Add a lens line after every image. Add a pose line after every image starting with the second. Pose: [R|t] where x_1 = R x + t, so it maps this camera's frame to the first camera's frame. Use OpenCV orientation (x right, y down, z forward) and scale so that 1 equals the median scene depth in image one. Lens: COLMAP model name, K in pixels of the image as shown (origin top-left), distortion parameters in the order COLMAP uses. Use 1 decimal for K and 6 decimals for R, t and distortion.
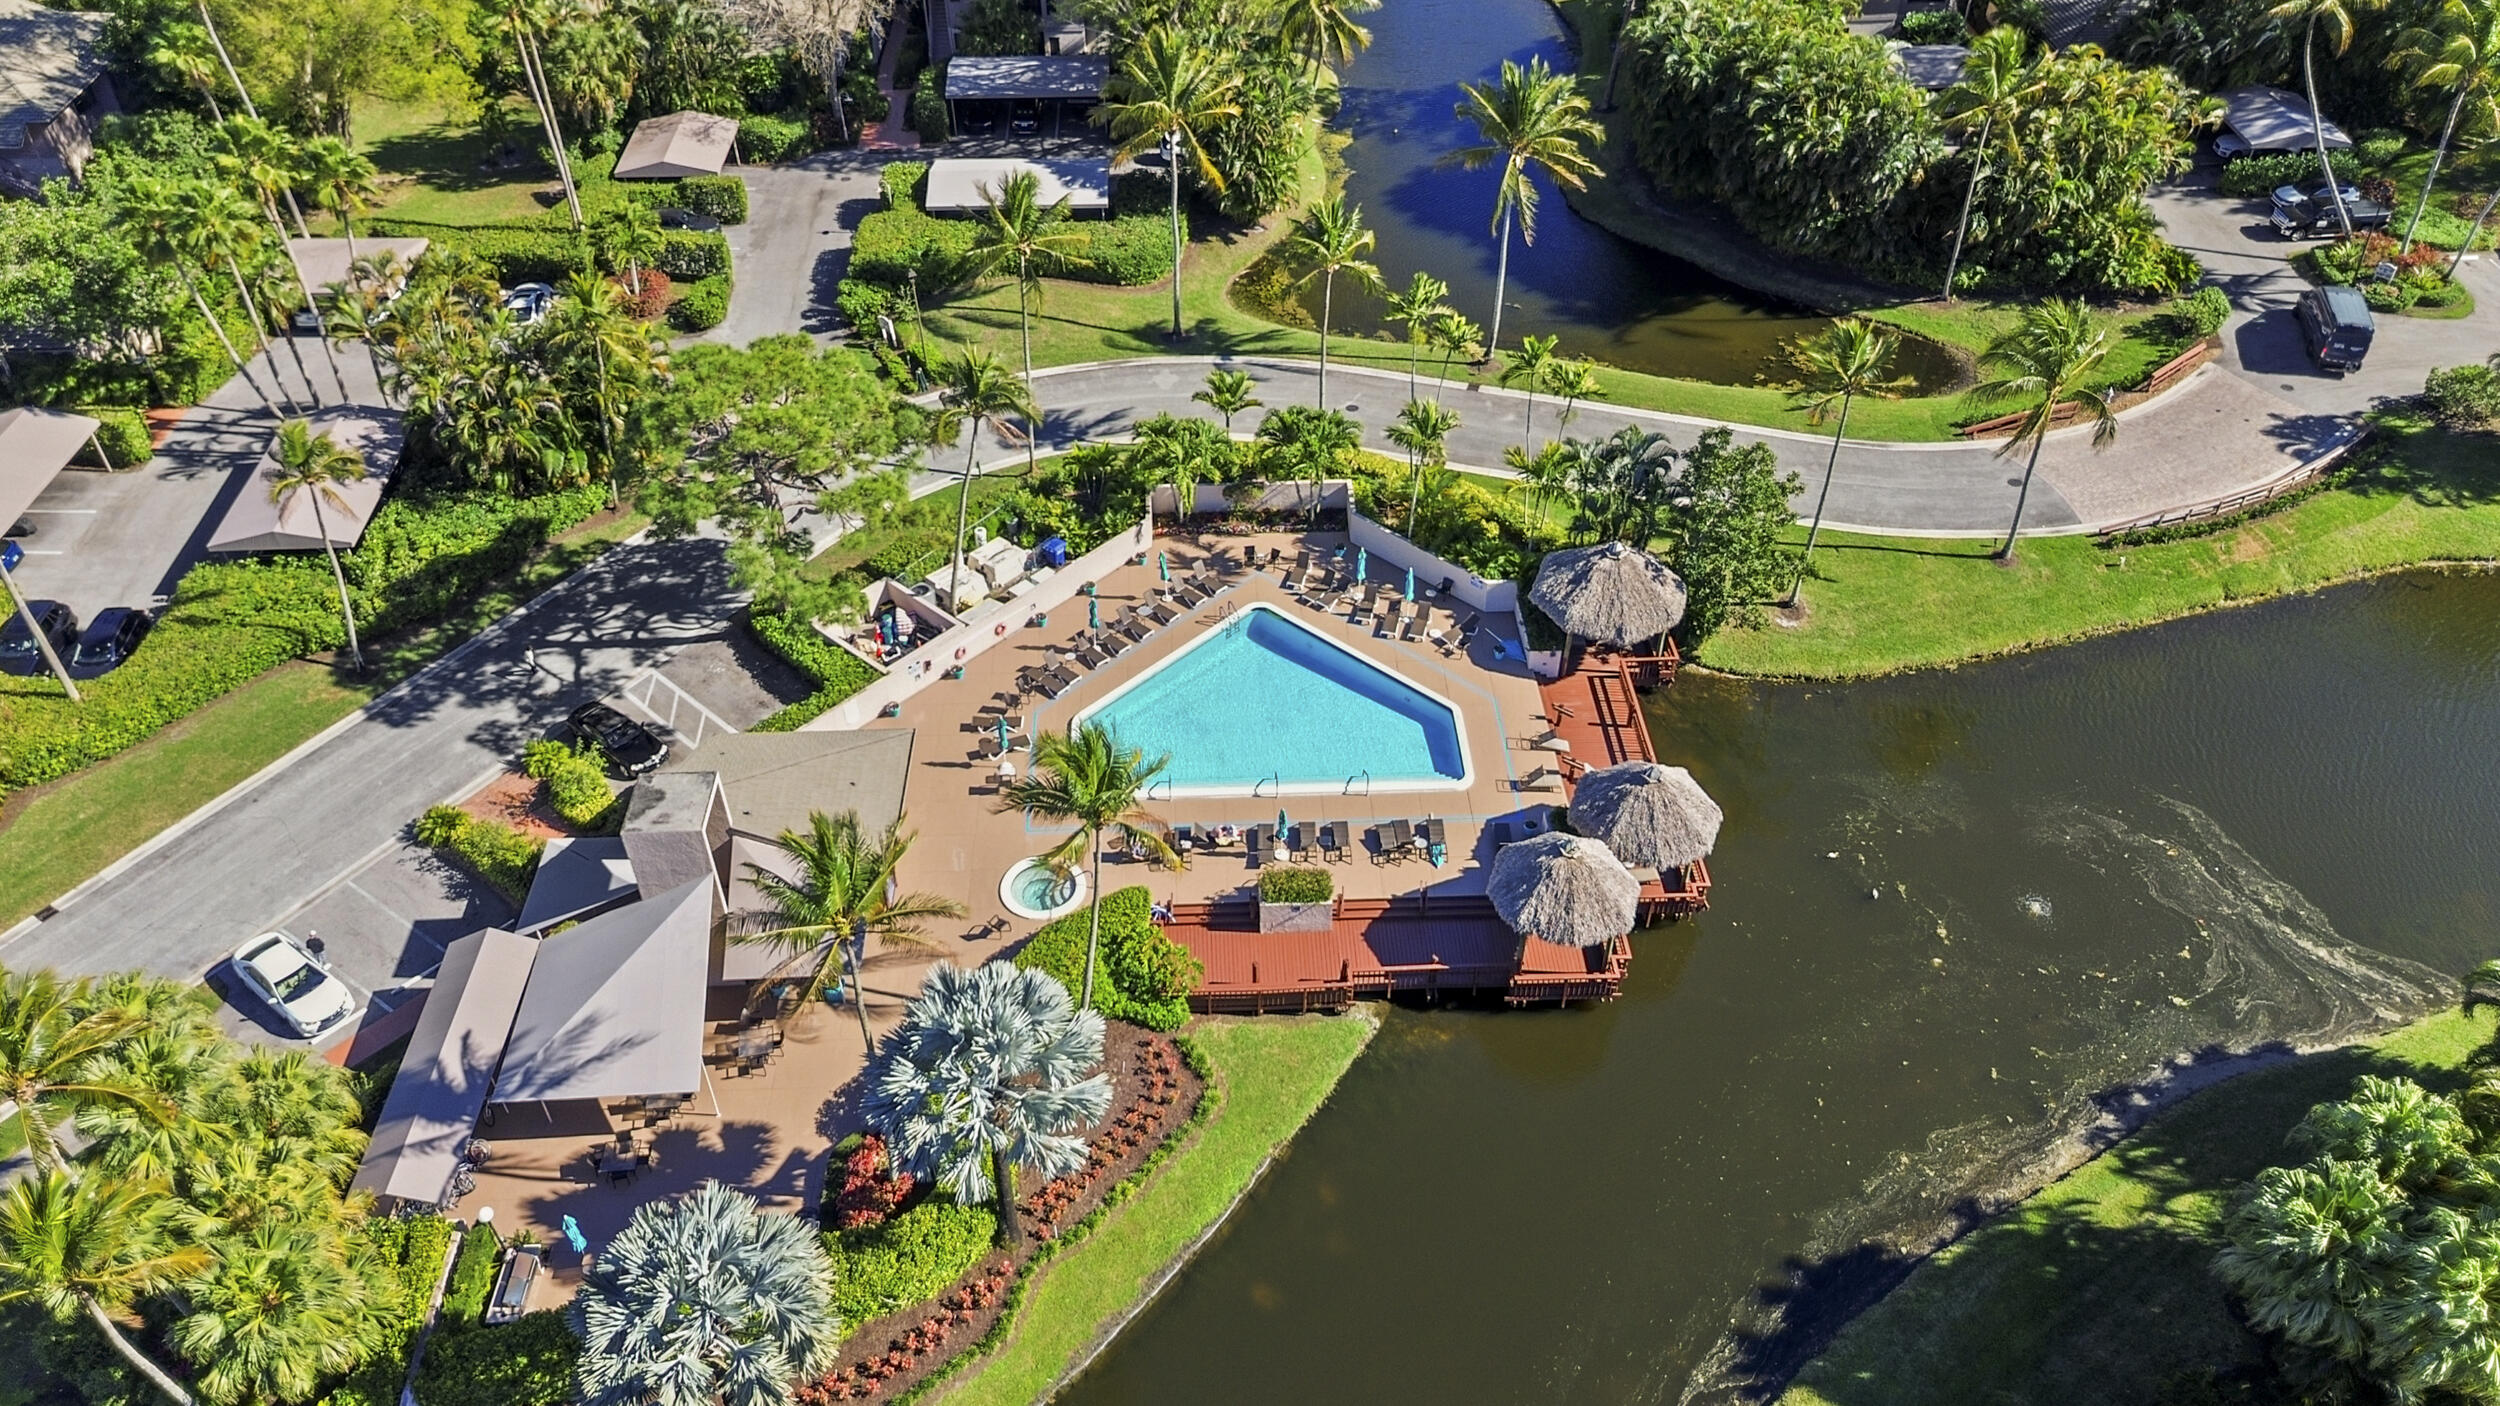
lens RADIAL K [[1784.6, 0, 1265.0], [0, 1784.6, 704.5], [0, 0, 1]] dist [0.051928, -0.057544]
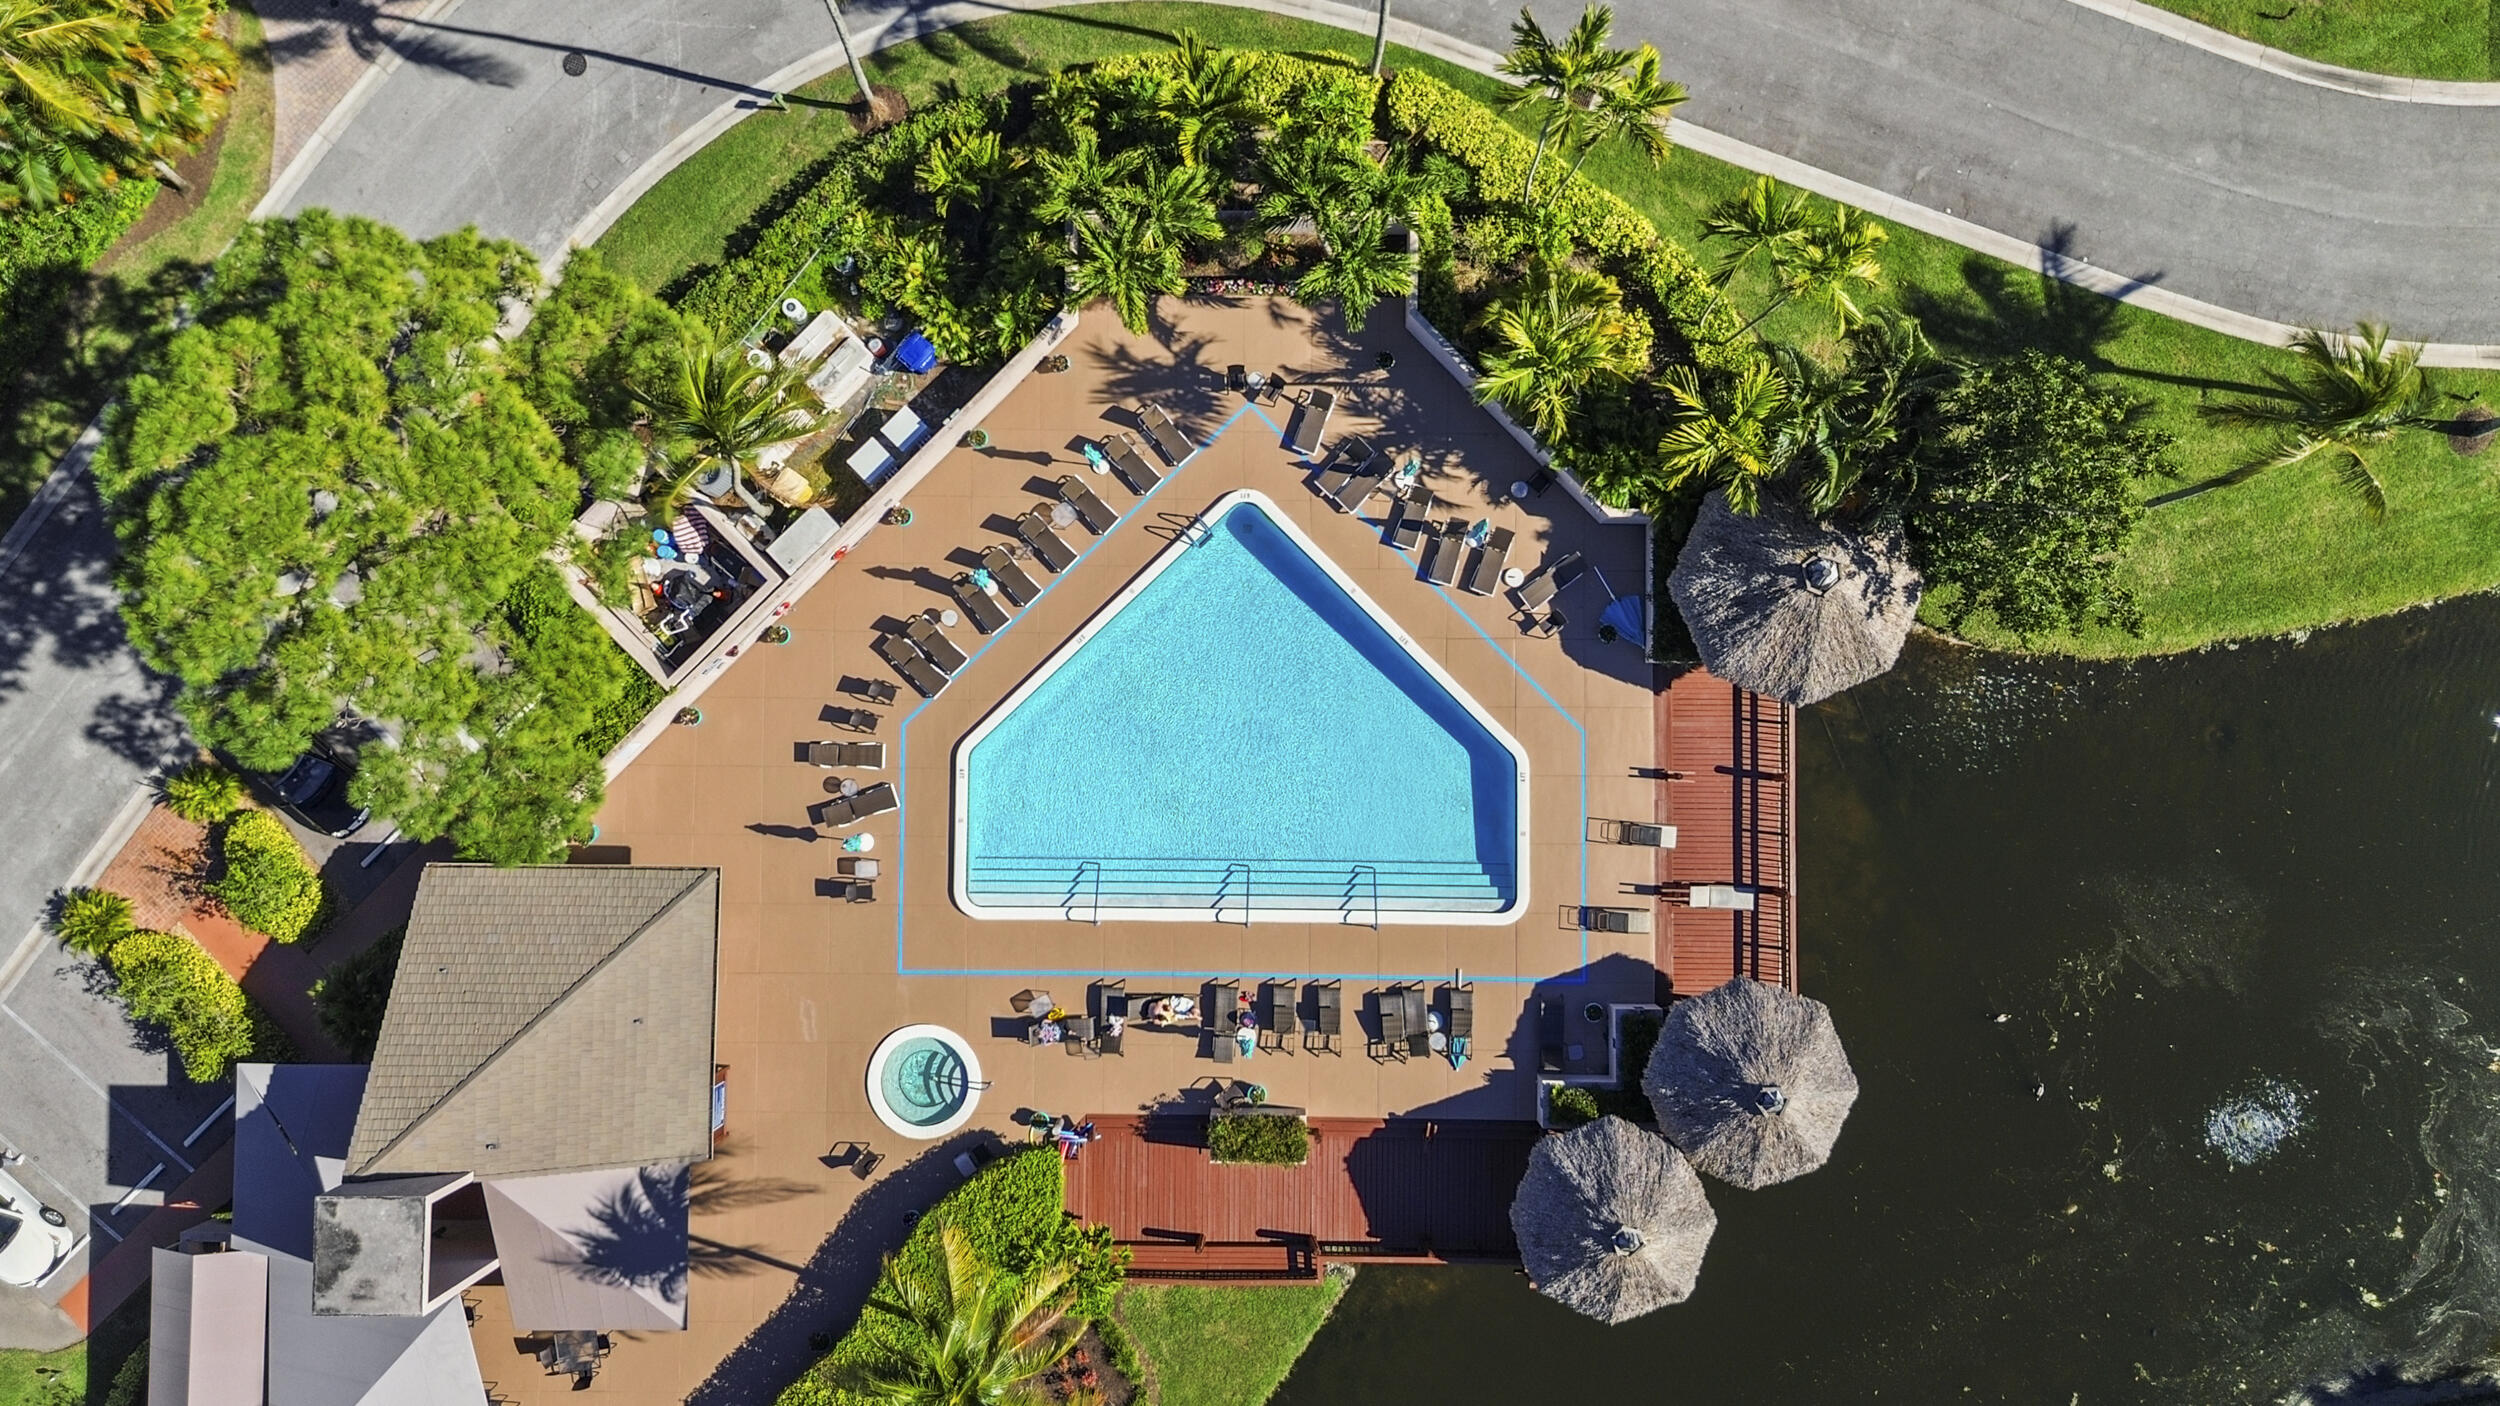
lens RADIAL K [[1784.6, 0, 1265.0], [0, 1784.6, 704.5], [0, 0, 1]] dist [0.051928, -0.057544]
pose [[0.998400, 0.055696, -0.009744, 0.015343], [-0.030834, 0.680776, 0.731843, -0.512026], [0.047394, -0.730372, 0.681404, 0.558685]]
